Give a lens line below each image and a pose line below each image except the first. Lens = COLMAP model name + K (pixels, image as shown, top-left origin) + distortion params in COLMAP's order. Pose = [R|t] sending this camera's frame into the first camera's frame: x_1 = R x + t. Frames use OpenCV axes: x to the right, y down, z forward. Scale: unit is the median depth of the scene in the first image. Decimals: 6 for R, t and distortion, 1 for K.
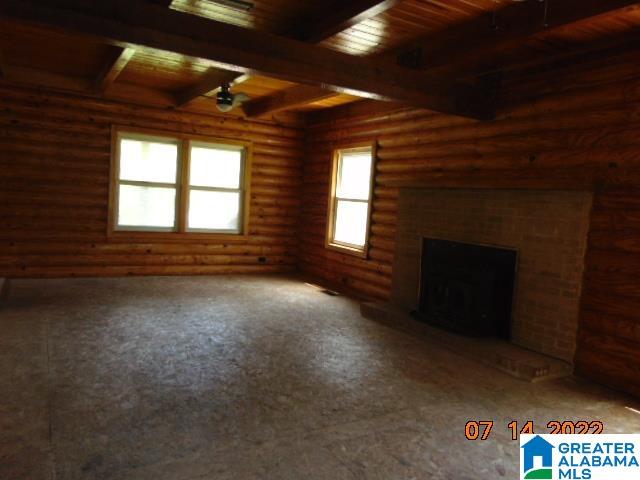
lens RADIAL K [[492.6, 0, 320.0], [0, 492.6, 240.0], [0, 0, 1]] dist [-0.000414, 0.000188]
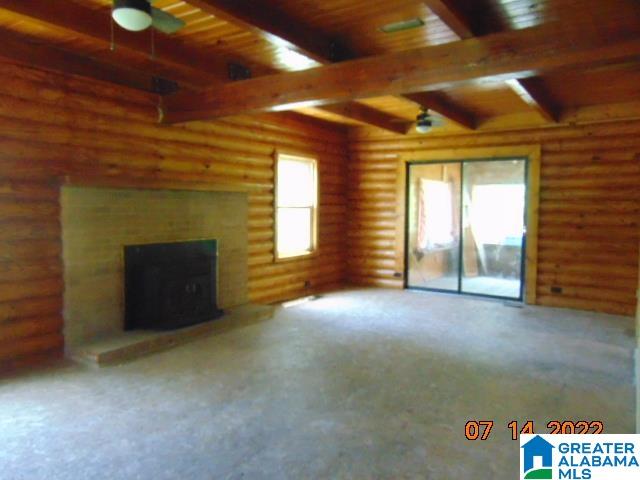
lens RADIAL K [[492.6, 0, 320.0], [0, 492.6, 240.0], [0, 0, 1]] dist [-0.000414, 0.000188]
pose [[-0.453723, -0.115520, 0.883623, -0.843037], [0.049548, 0.986758, 0.154445, -0.157735], [-0.889764, 0.113857, -0.441992, 1.313518]]
